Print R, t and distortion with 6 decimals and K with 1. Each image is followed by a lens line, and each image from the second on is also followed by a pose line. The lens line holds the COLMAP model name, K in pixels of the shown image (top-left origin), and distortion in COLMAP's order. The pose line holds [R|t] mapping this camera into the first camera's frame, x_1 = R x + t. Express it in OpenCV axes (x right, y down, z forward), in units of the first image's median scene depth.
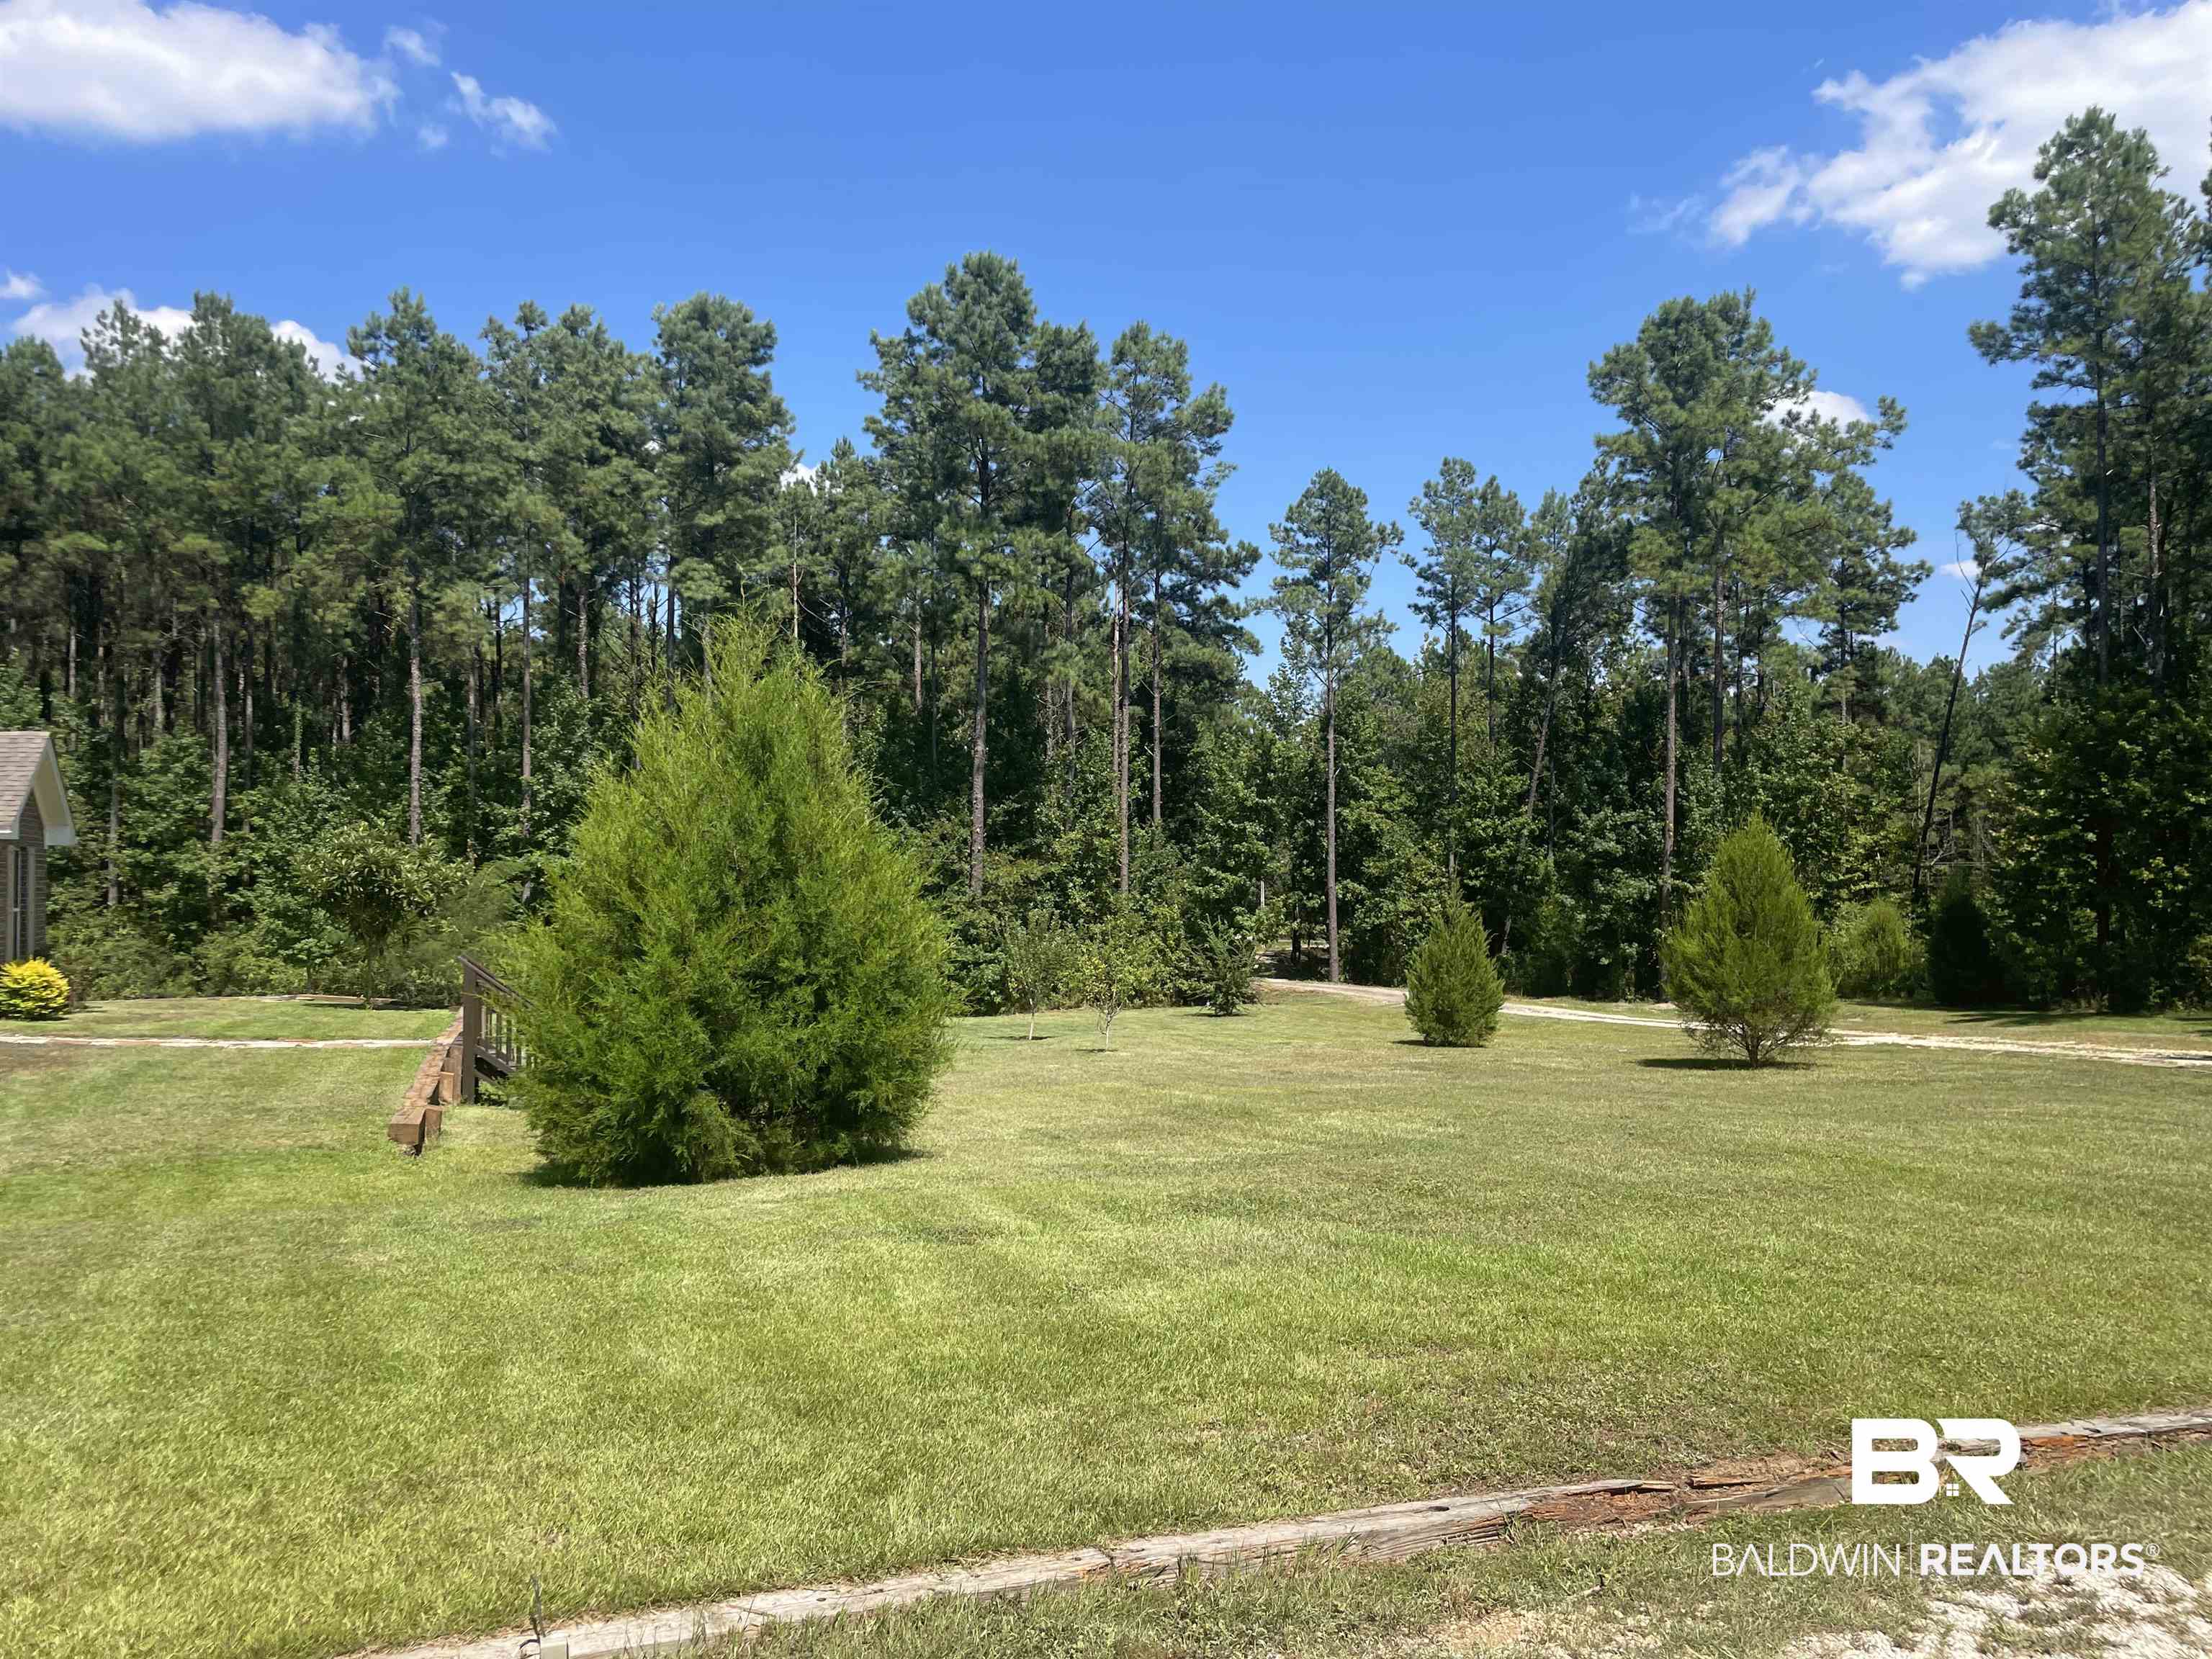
lens RADIAL K [[1686.2, 0, 1104.3], [0, 1686.2, 814.9], [0, 0, 1]] dist [0.090215, -0.121419]
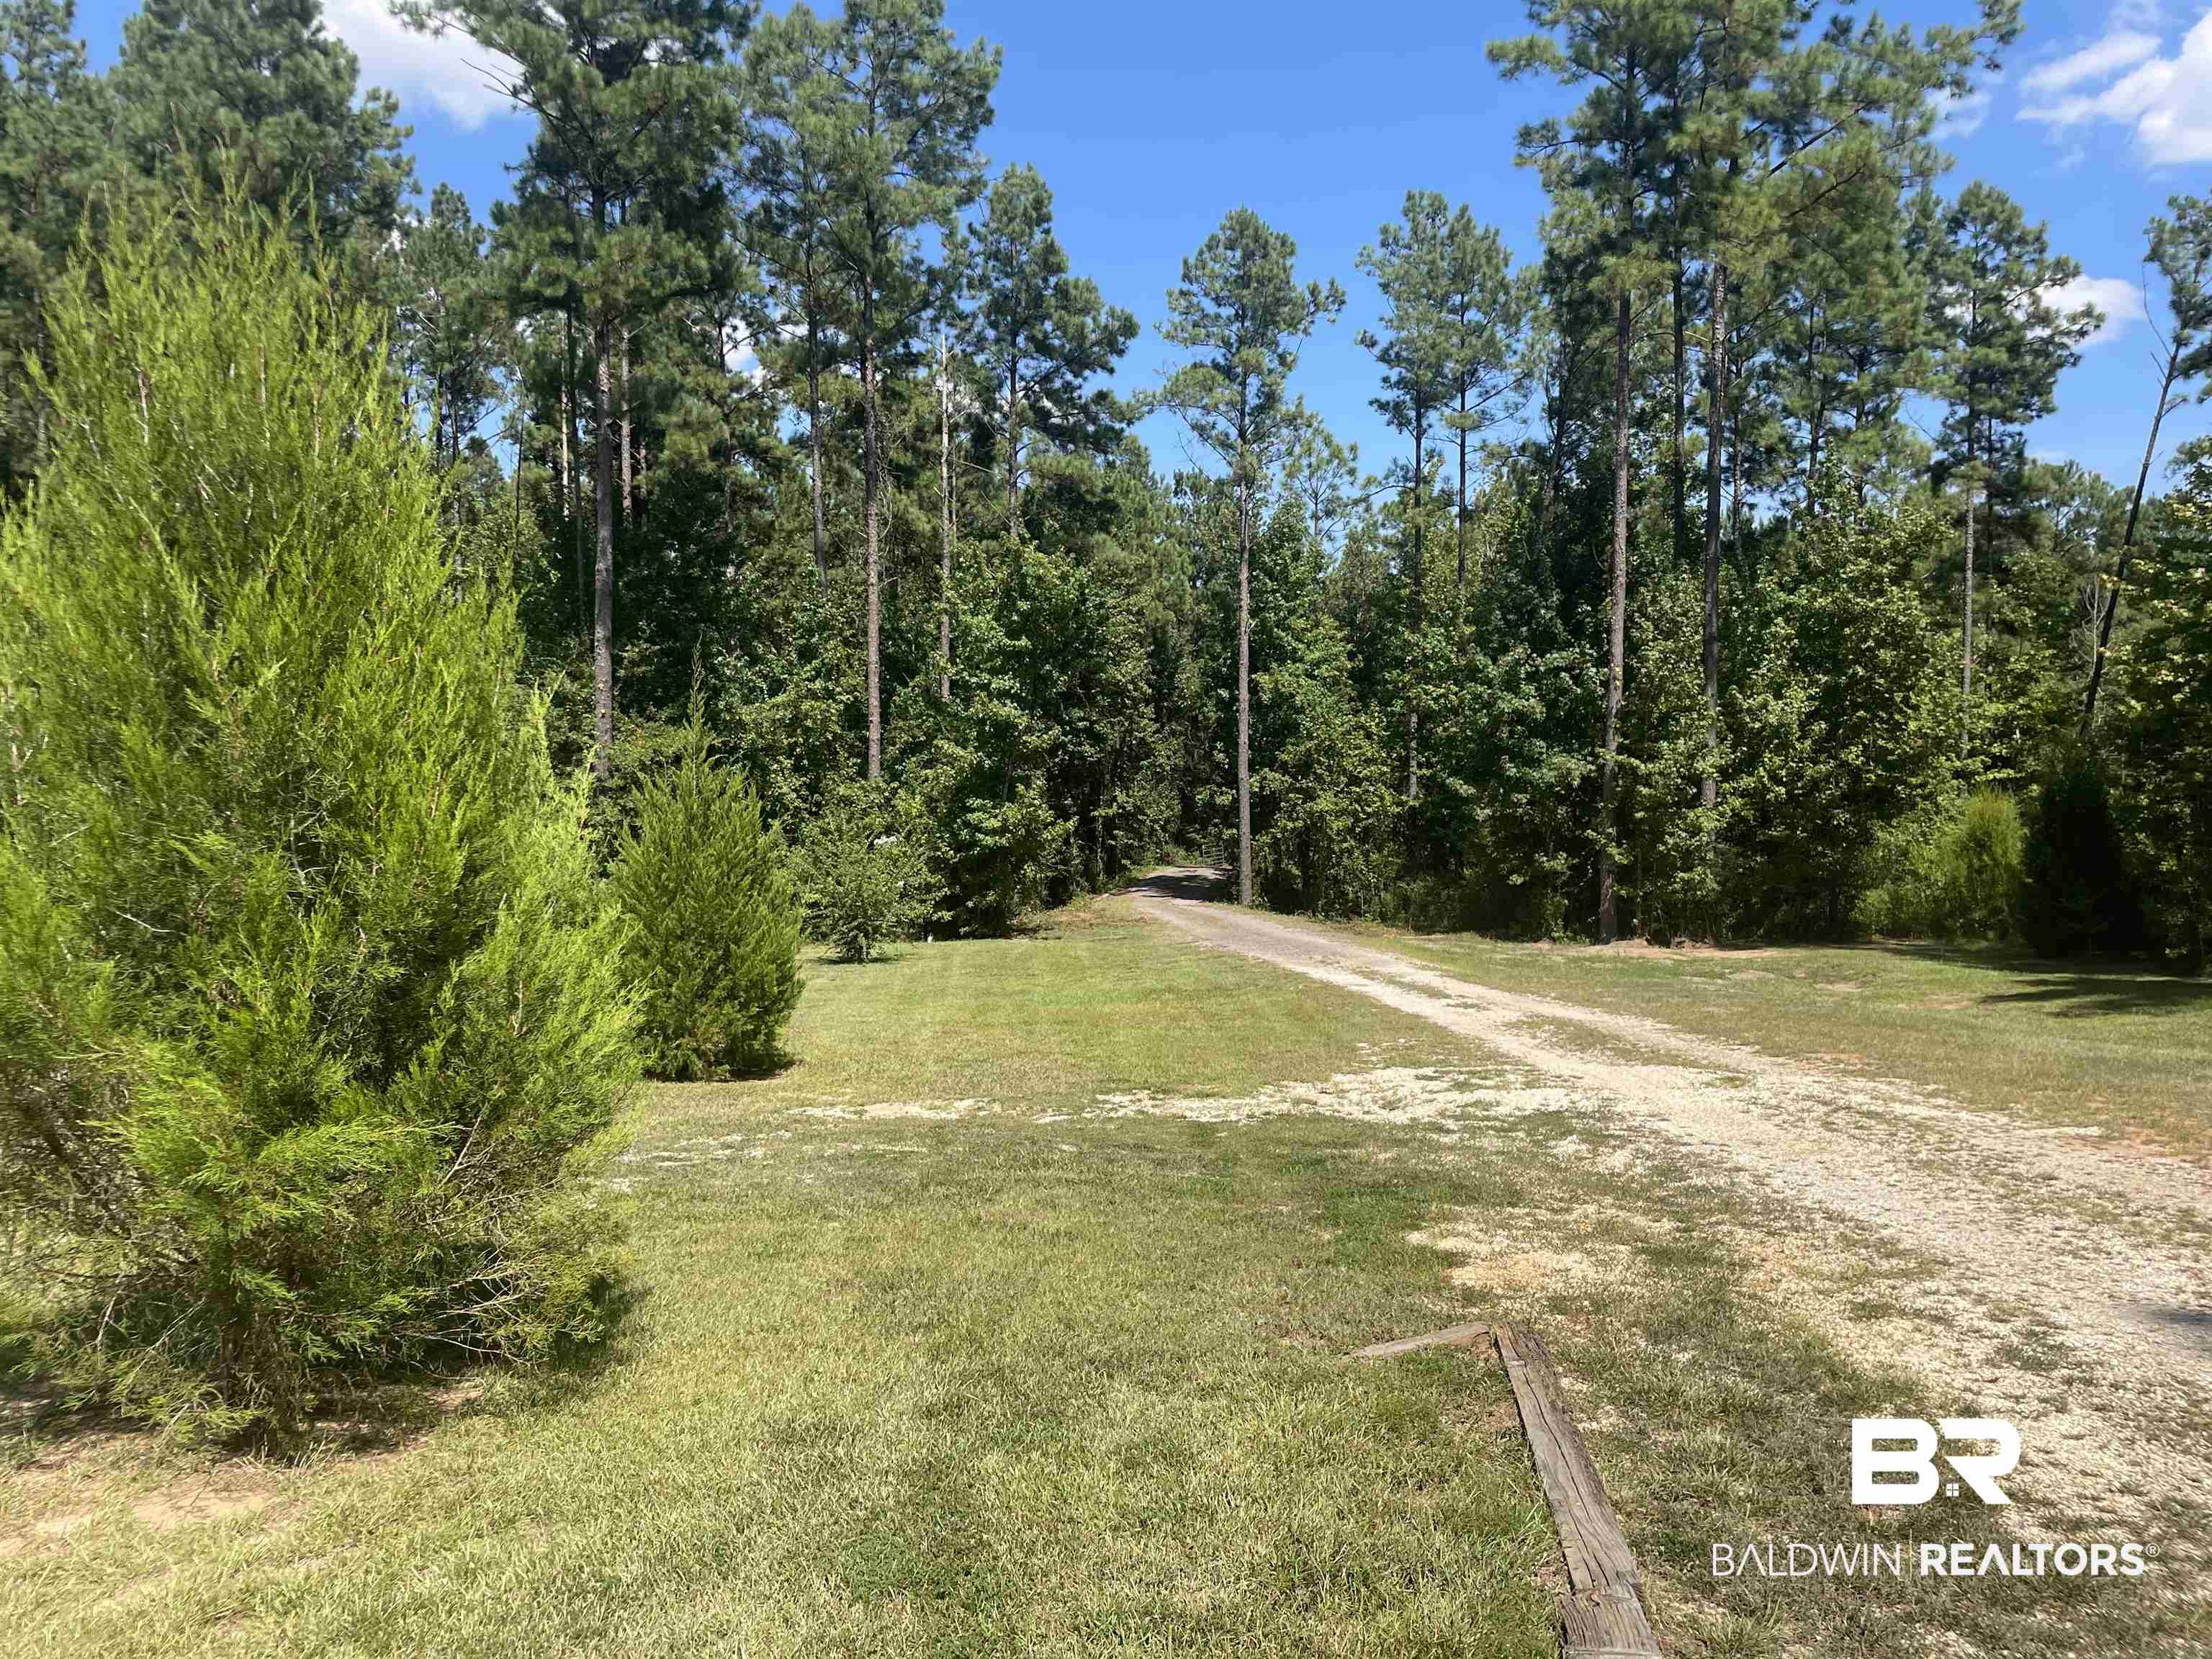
lens RADIAL K [[1686.2, 0, 1104.3], [0, 1686.2, 814.9], [0, 0, 1]] dist [0.090215, -0.121419]
pose [[0.993176, 0.002898, -0.116593, 0.161779], [0.003025, 0.998715, 0.050592, 0.020757], [0.116590, -0.050599, 0.991890, 0.252736]]
